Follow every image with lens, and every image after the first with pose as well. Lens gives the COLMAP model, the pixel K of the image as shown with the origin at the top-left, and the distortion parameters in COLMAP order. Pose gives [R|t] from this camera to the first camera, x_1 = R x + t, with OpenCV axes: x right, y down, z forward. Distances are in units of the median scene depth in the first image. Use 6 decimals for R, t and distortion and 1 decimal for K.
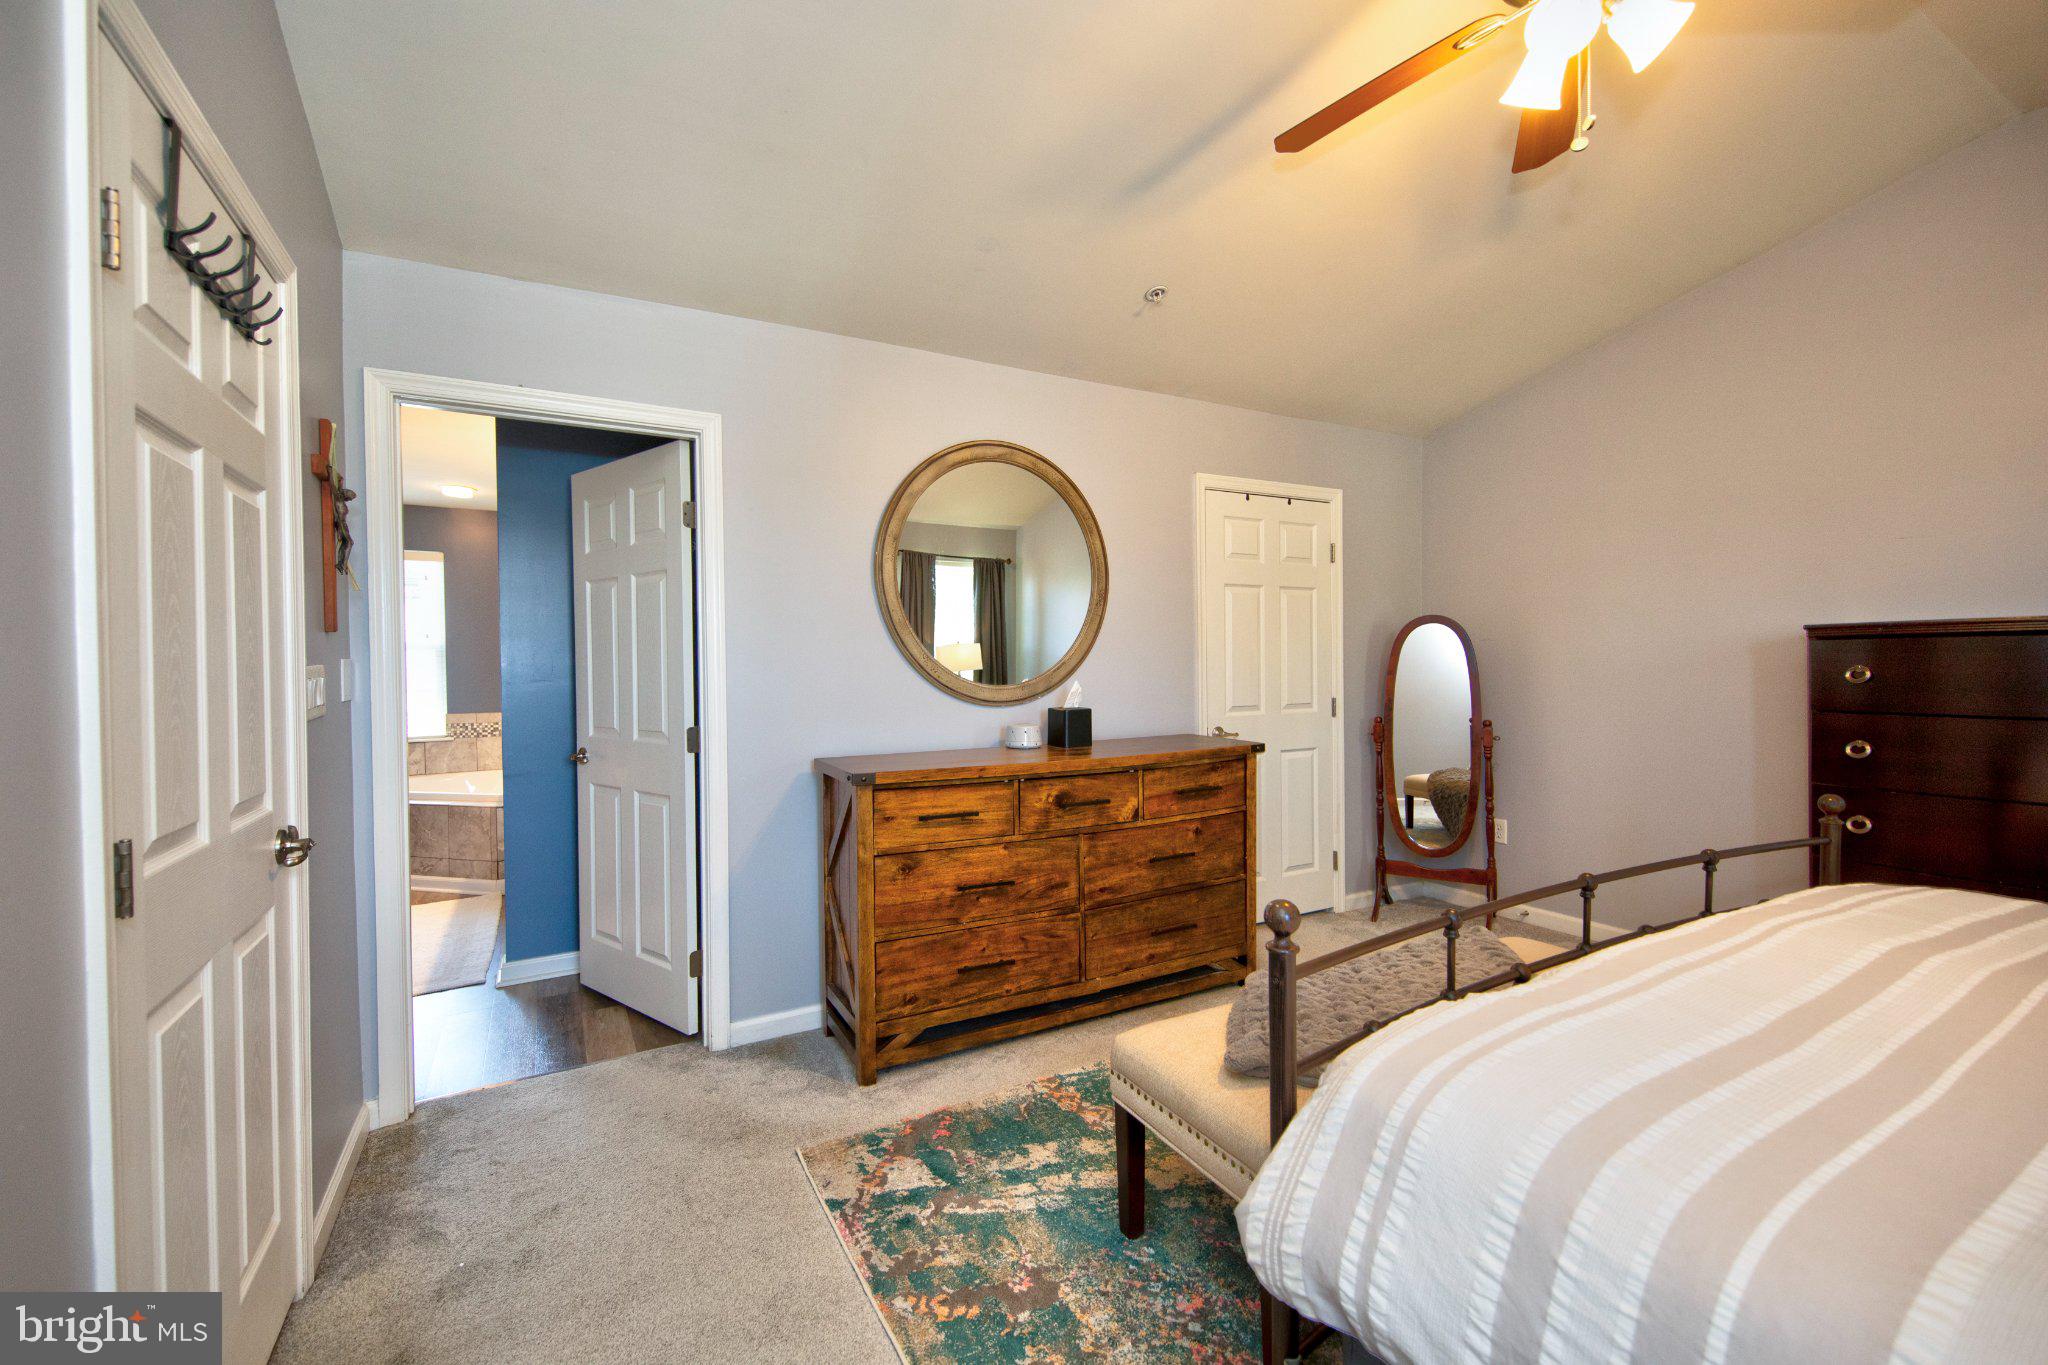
lens RADIAL K [[839.1, 0, 1003.1], [0, 839.1, 679.5], [0, 0, 1]] dist [0.015161, 0.000016]
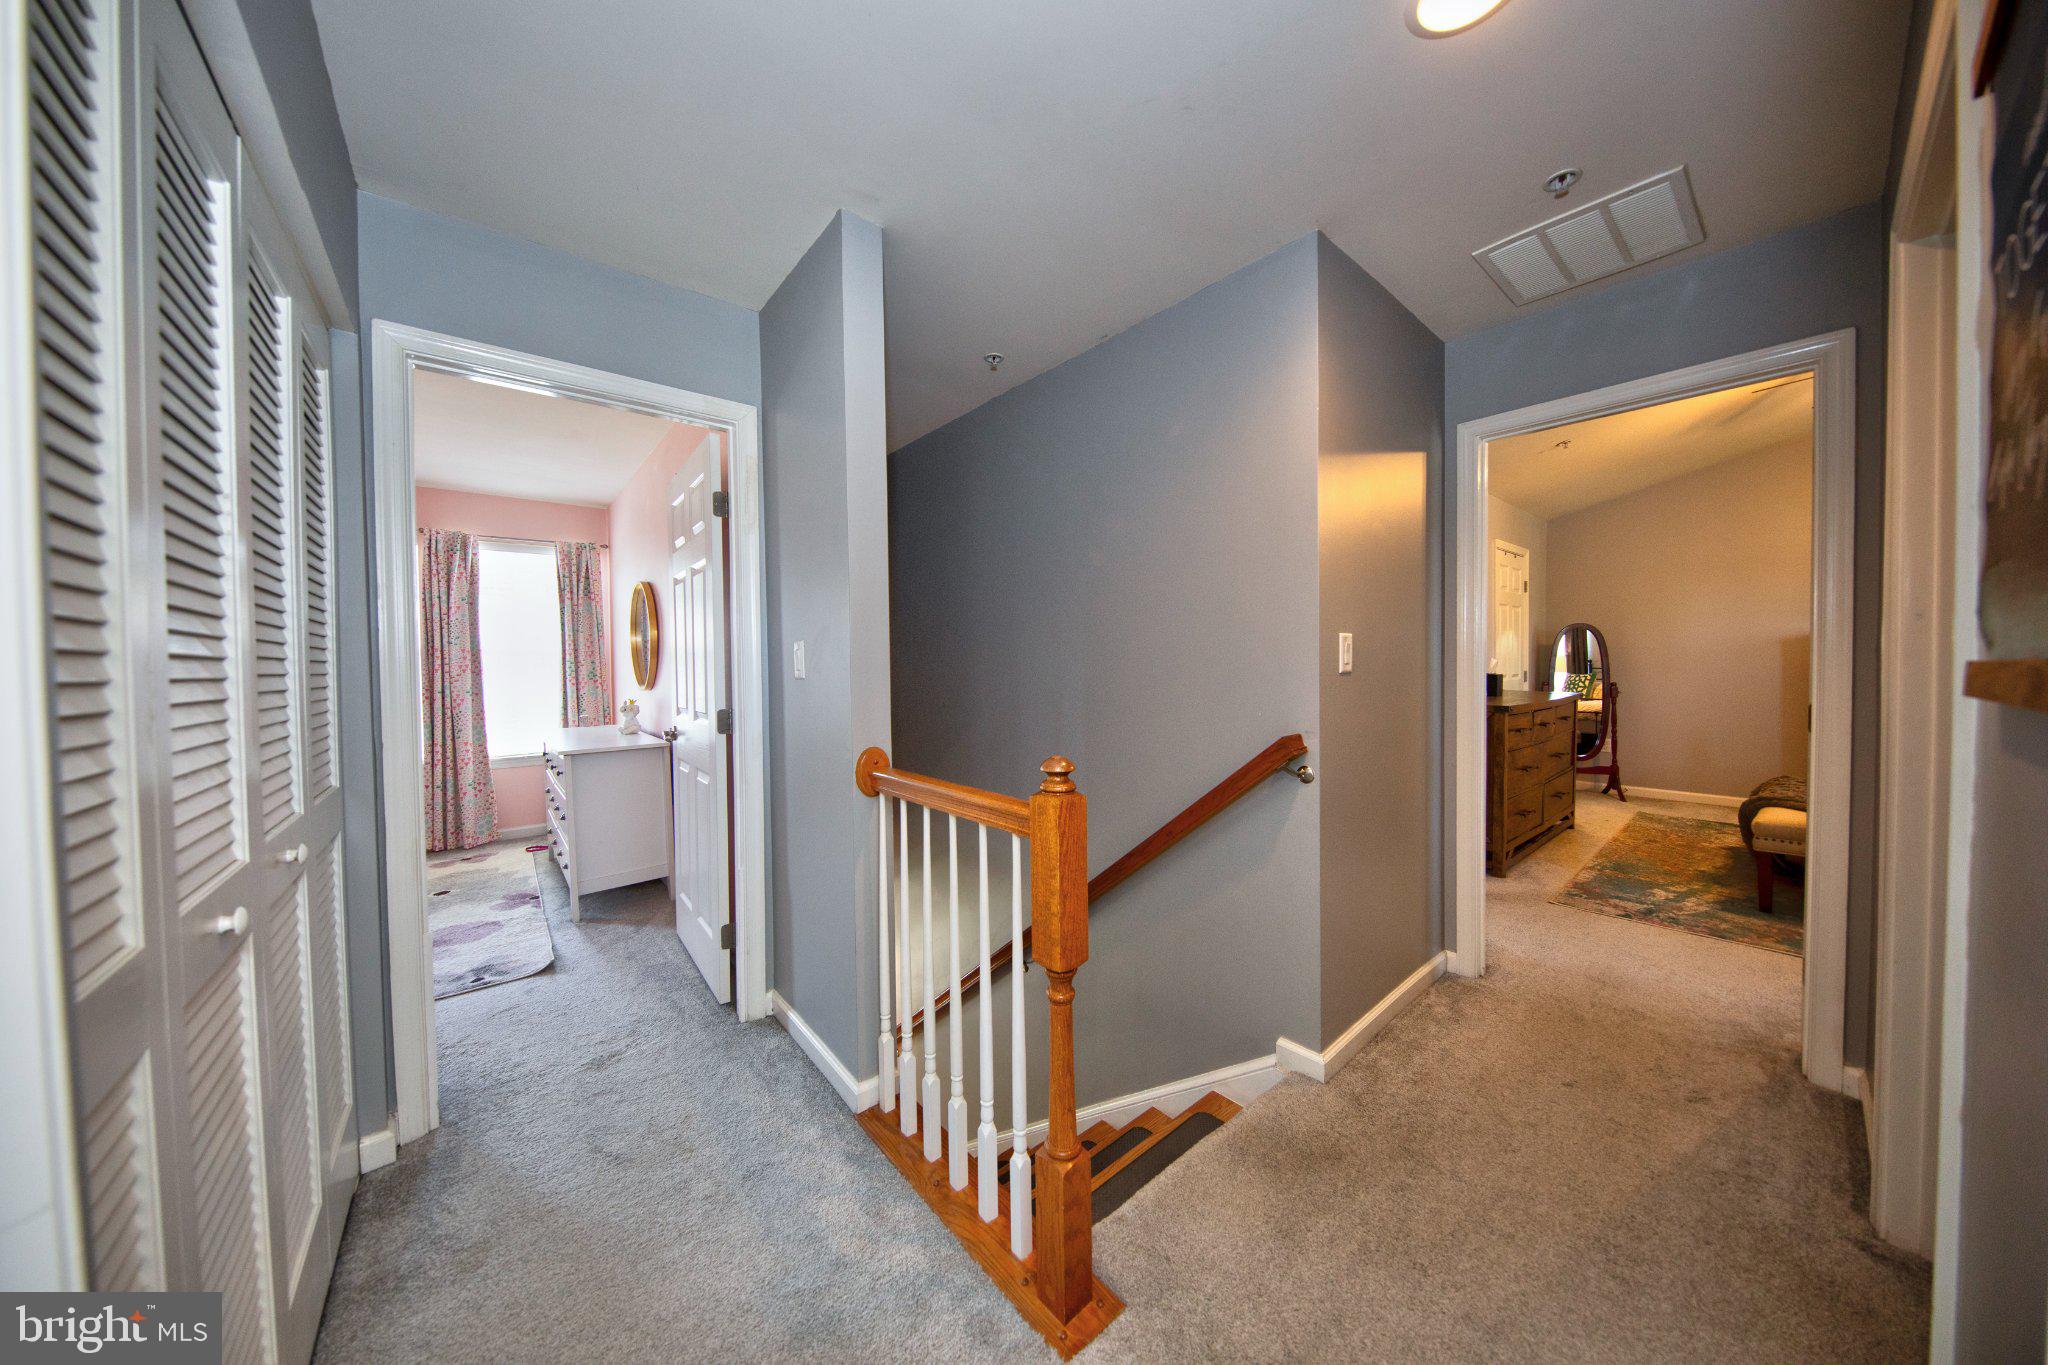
lens RADIAL K [[645.5, 0, 1022.0], [0, 645.5, 679.0], [0, 0, 1]] dist [0.007557, -0.000082]
pose [[0.981142, -0.012334, 0.192892, -1.808292], [0.010914, 0.999905, 0.008422, 0.034064], [-0.192977, -0.006158, 0.981184, -0.214418]]
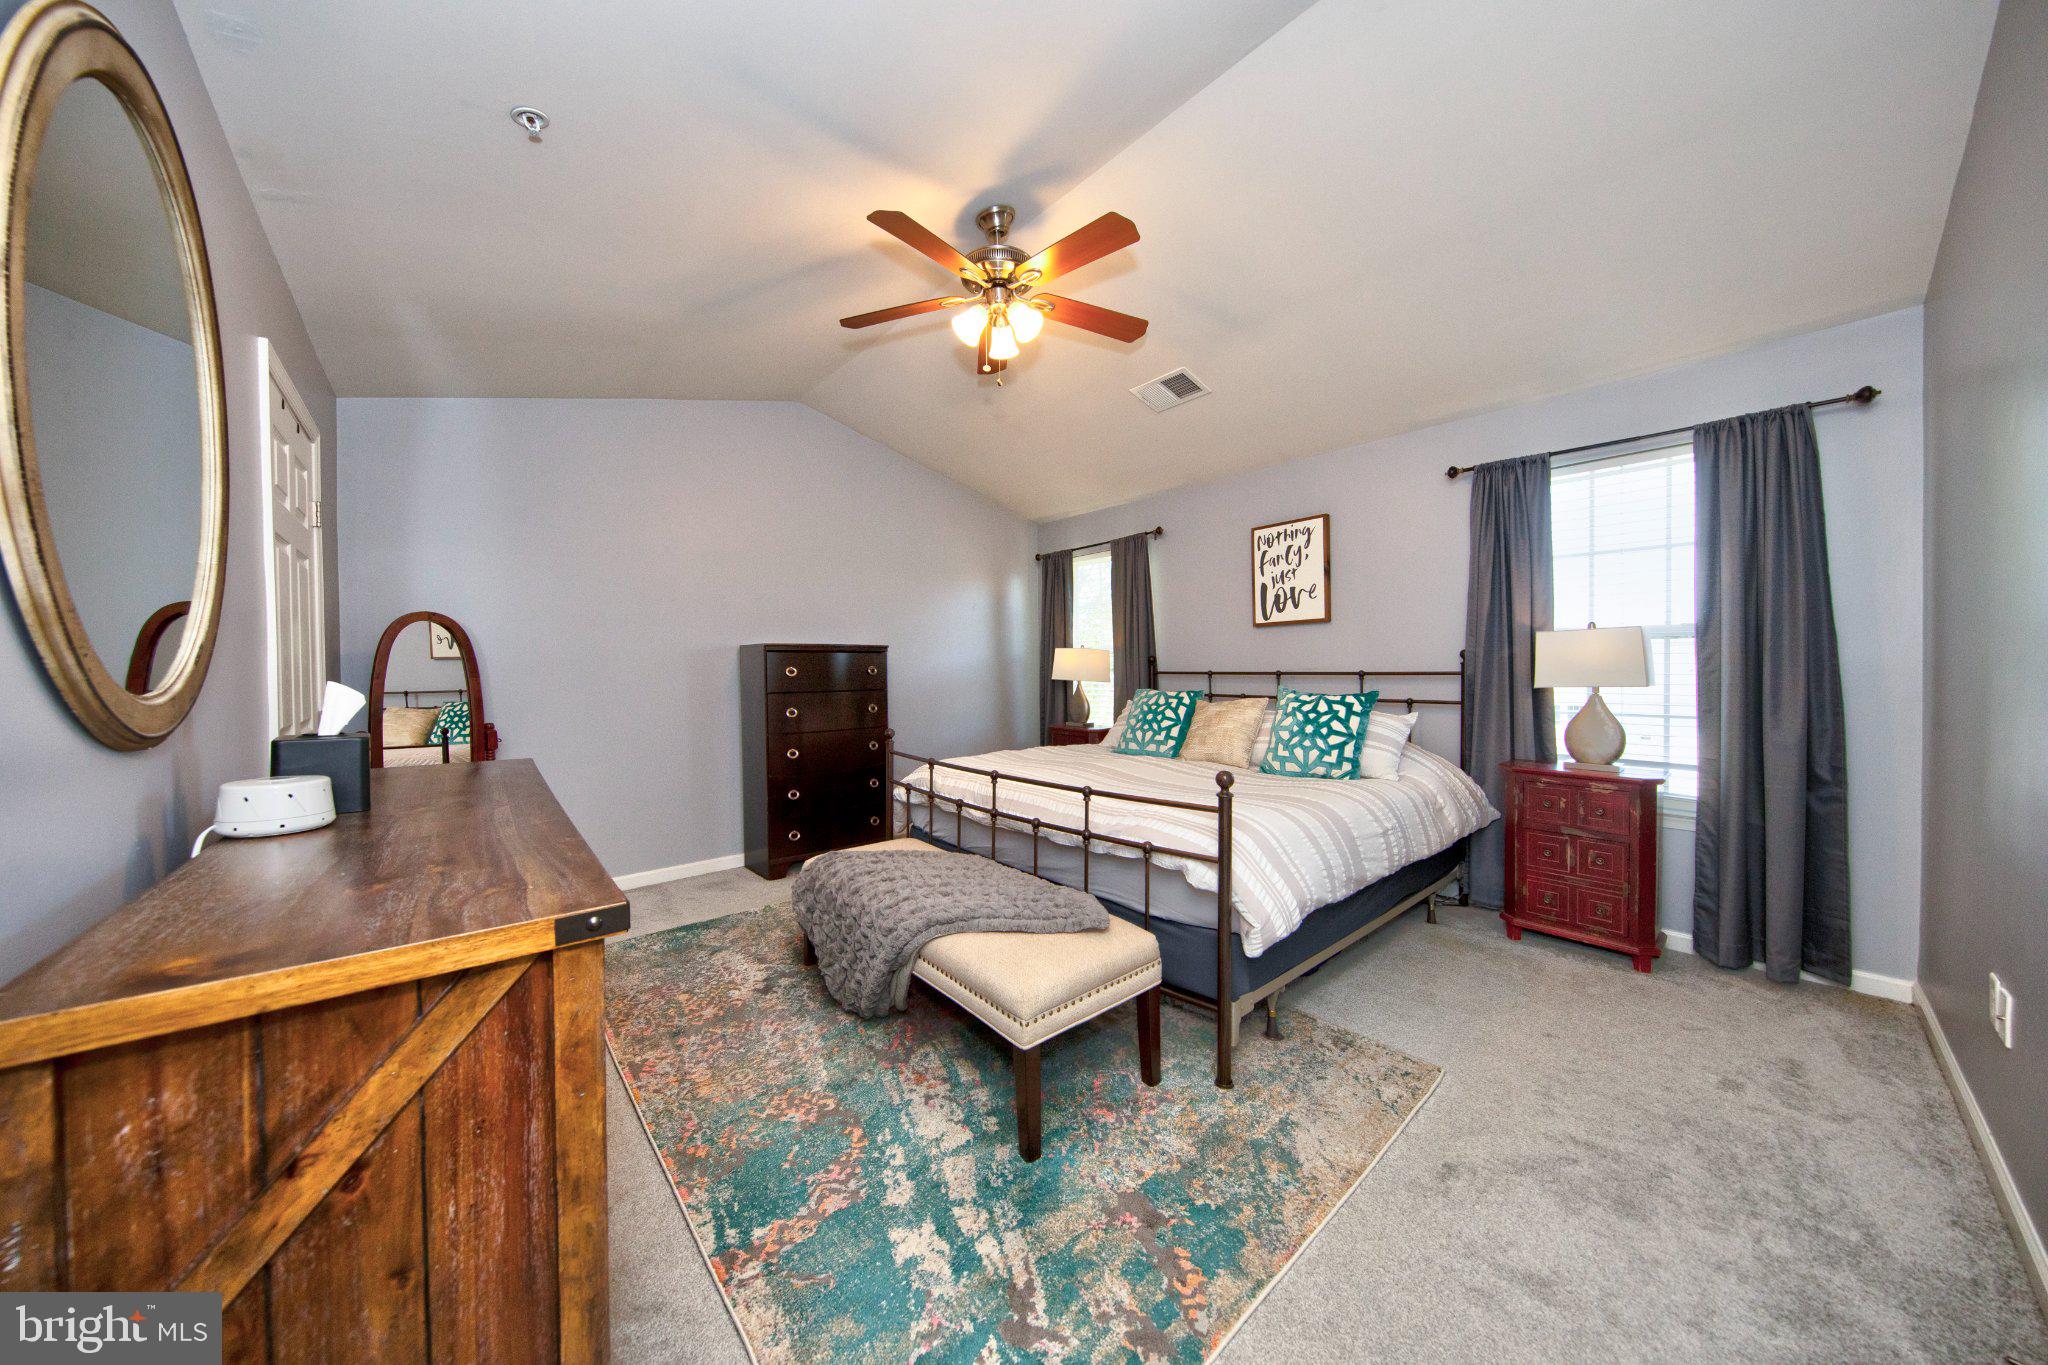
lens RADIAL K [[663.3, 0, 1017.2], [0, 663.3, 680.8], [0, 0, 1]] dist [0.005426, -0.000140]
pose [[-0.216605, -0.006331, 0.976239, -0.643234], [0.026449, 0.999574, 0.012351, 0.008098], [-0.975901, 0.028496, -0.216345, 1.086453]]
